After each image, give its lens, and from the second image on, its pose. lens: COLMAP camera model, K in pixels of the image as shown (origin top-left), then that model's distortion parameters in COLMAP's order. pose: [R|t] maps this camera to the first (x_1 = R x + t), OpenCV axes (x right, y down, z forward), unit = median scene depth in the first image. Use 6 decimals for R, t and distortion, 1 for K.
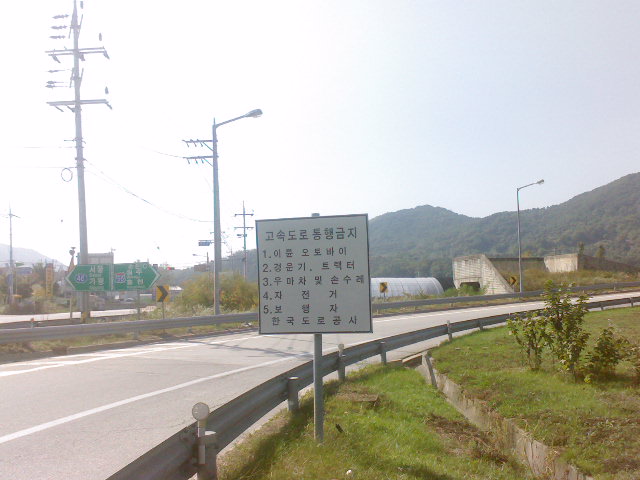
lens RADIAL K [[841.6, 0, 320.0], [0, 841.6, 240.0], [0, 0, 1]] dist [-0.002887, -0.004194]
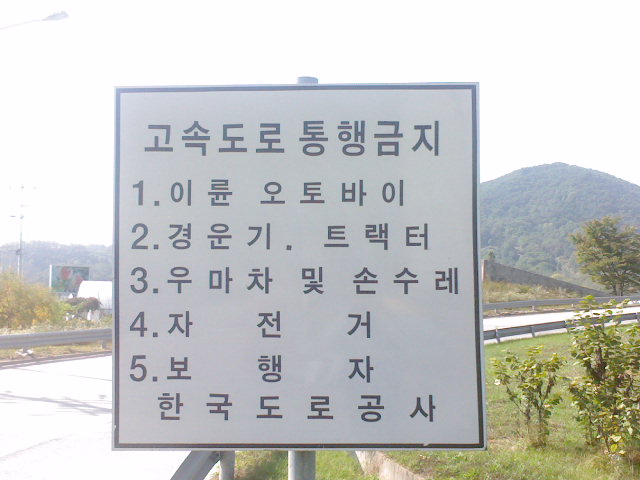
lens RADIAL K [[841.6, 0, 320.0], [0, 841.6, 240.0], [0, 0, 1]] dist [-0.002887, -0.004194]
pose [[0.964512, 0.044504, 0.260262, -0.056230], [-0.041707, 0.998998, -0.016265, 0.025268], [-0.260725, 0.004833, 0.965401, 0.463372]]
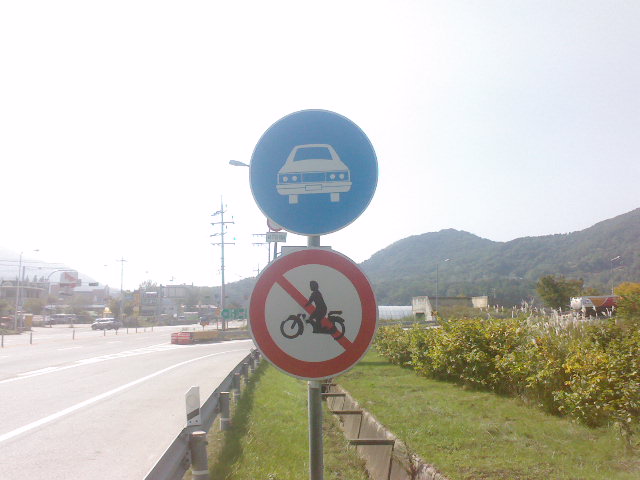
lens RADIAL K [[841.6, 0, 320.0], [0, 841.6, 240.0], [0, 0, 1]] dist [-0.002887, -0.004194]
pose [[0.999107, 0.021533, -0.036352, 0.006318], [-0.022249, 0.999564, -0.019426, -0.008118], [0.035918, 0.020218, 0.999150, -0.095834]]
